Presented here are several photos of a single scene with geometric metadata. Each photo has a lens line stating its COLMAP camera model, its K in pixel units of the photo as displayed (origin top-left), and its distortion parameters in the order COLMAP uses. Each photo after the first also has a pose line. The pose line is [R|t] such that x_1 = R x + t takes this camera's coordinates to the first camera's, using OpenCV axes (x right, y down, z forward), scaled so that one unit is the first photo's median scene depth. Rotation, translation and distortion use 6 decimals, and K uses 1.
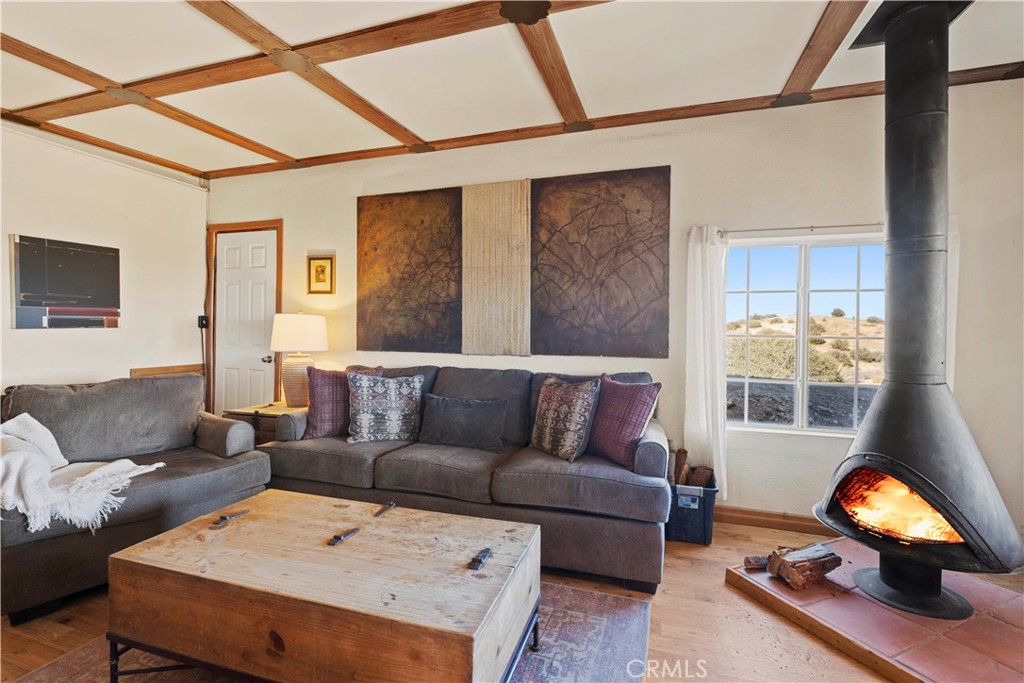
lens RADIAL K [[460.6, 0, 511.6], [0, 460.6, 335.8], [0, 0, 1]] dist [-0.001897, 0.000008]
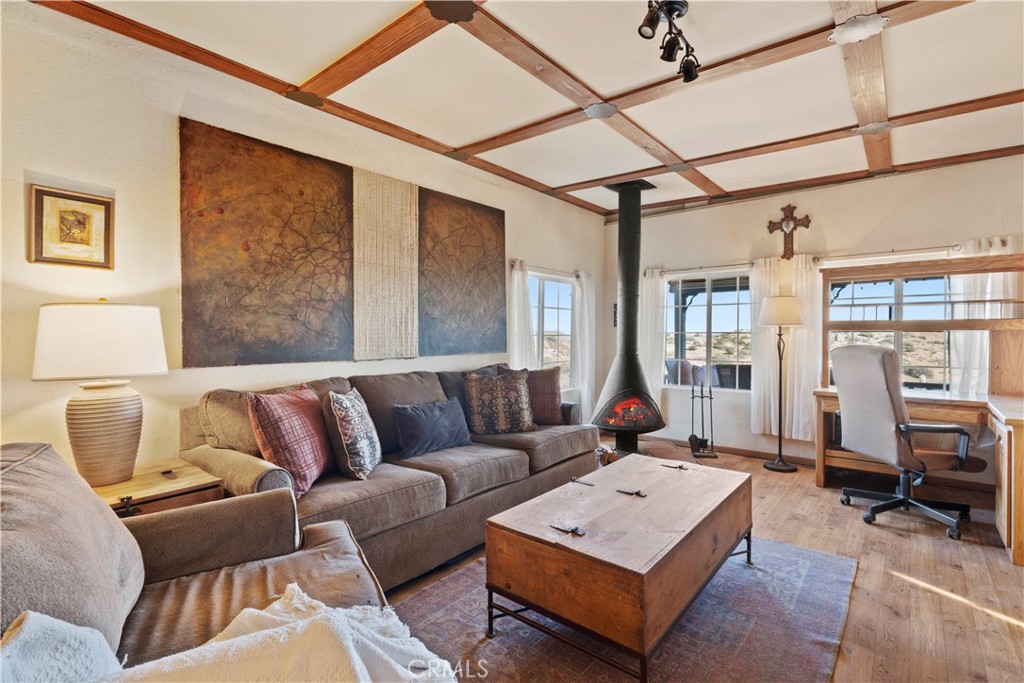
lens RADIAL K [[469.8, 0, 515.5], [0, 469.8, 340.6], [0, 0, 1]] dist [-0.000014, -0.000003]
pose [[0.378193, -0.022418, 0.925455, -0.815557], [0.018431, 0.999691, 0.016684, -0.007492], [-0.925543, 0.010748, 0.378490, 0.387191]]
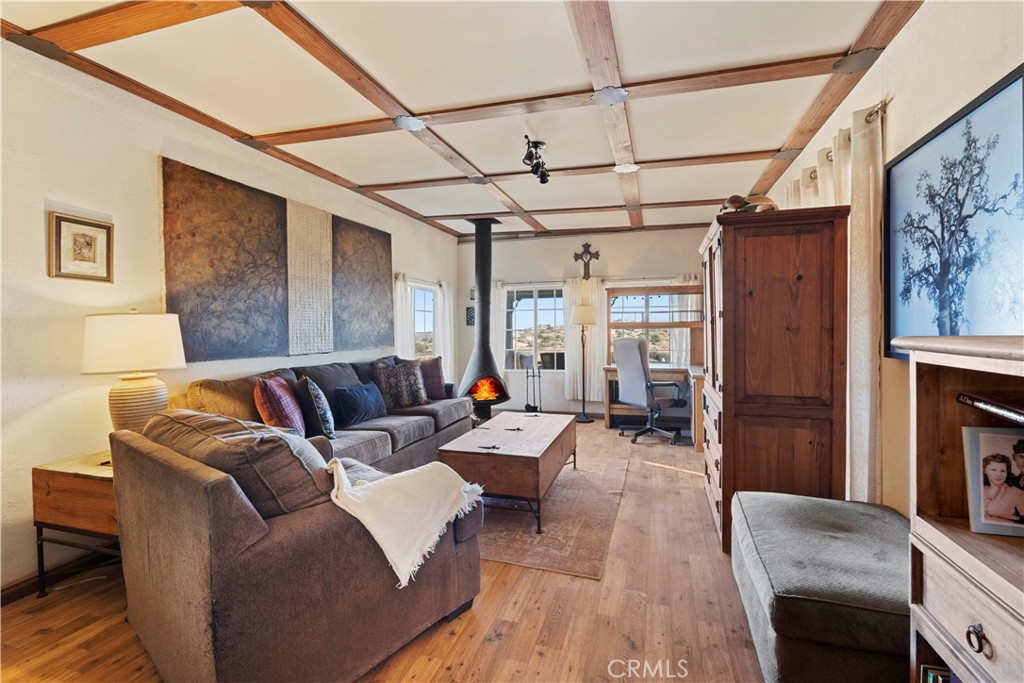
lens RADIAL K [[452.2, 0, 514.0], [0, 452.2, 338.4], [0, 0, 1]] dist [0.000003, 0.000127]
pose [[-0.003018, -0.029959, 0.999547, -1.166644], [0.022843, 0.999288, 0.030020, -0.019755], [-0.999735, 0.022923, -0.002332, 0.482148]]
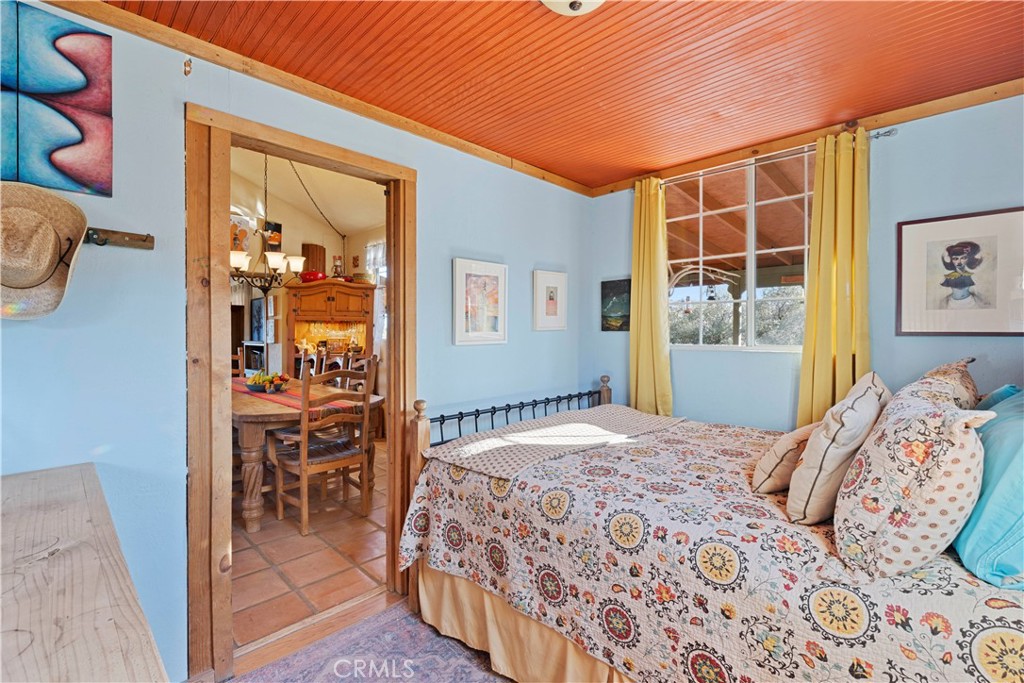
lens RADIAL K [[455.3, 0, 514.7], [0, 455.3, 339.8], [0, 0, 1]] dist [-0.001887, 0.000208]
pose [[-0.886080, -0.012506, 0.463364, -2.870866], [-0.000237, 0.999648, 0.026526, -0.064769], [-0.463532, 0.023395, -0.885771, 1.452015]]
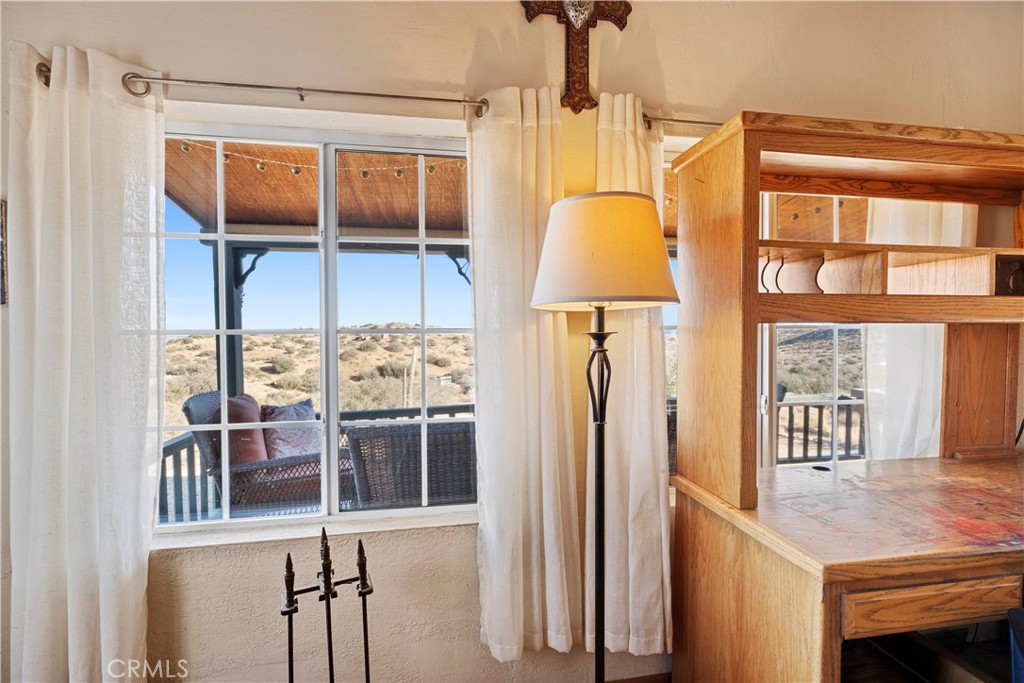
lens RADIAL K [[469.8, 0, 515.5], [0, 469.8, 340.6], [0, 0, 1]] dist [-0.000014, -0.000003]
pose [[-0.469552, -0.023569, 0.882590, 0.285240], [0.015167, 0.999281, 0.034754, -0.000029], [-0.882775, 0.029705, -0.468857, 0.436784]]
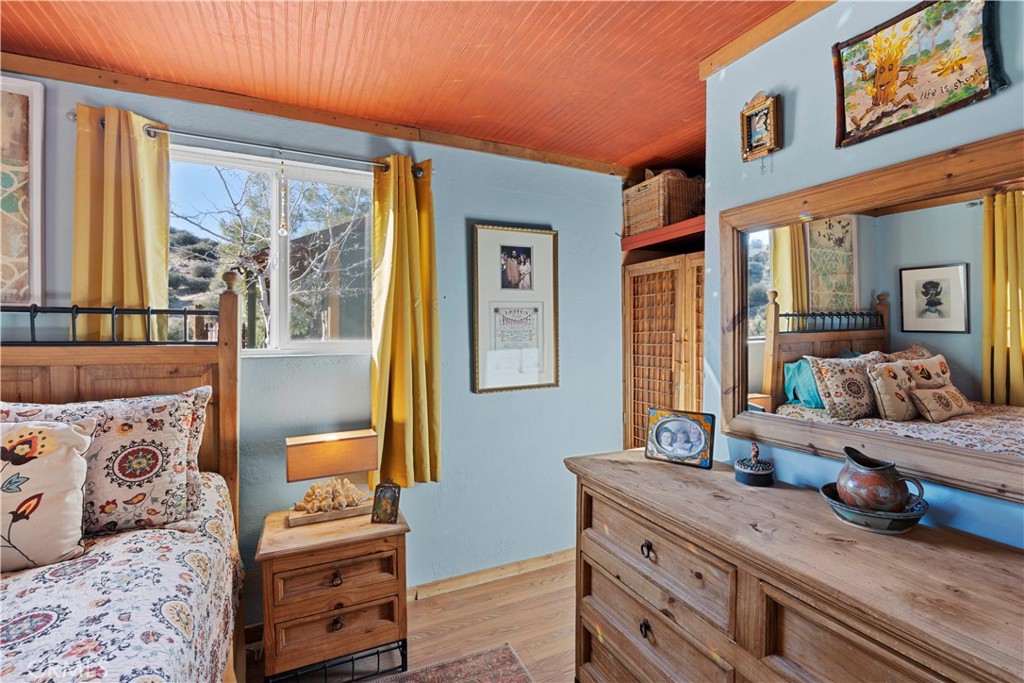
lens RADIAL K [[474.6, 0, 514.6], [0, 474.6, 329.5], [0, 0, 1]] dist [-0.001017, -0.000286]
pose [[0.676020, -0.001282, -0.736882, -2.395910], [-0.003035, 0.999985, -0.004524, -0.076072], [0.736877, 0.005295, 0.676006, 1.002626]]
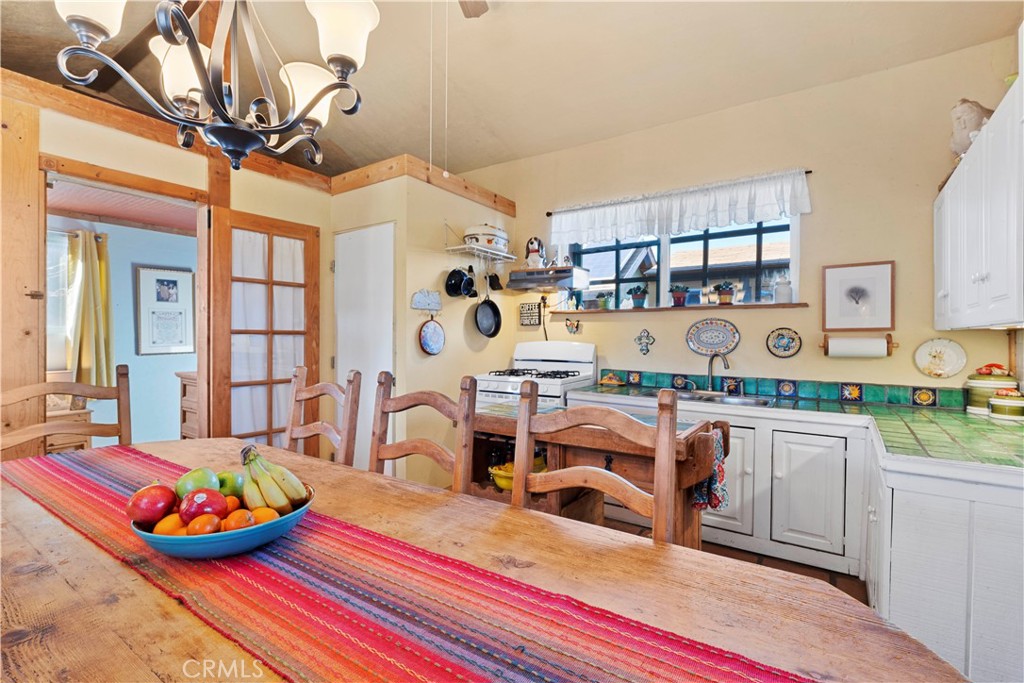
lens RADIAL K [[455.3, 0, 514.7], [0, 455.3, 339.8], [0, 0, 1]] dist [-0.001887, 0.000208]
pose [[0.956462, 0.005162, -0.291811, -1.512952], [-0.004755, 0.999986, 0.002102, -0.035570], [0.291818, -0.000623, 0.956474, 0.487494]]
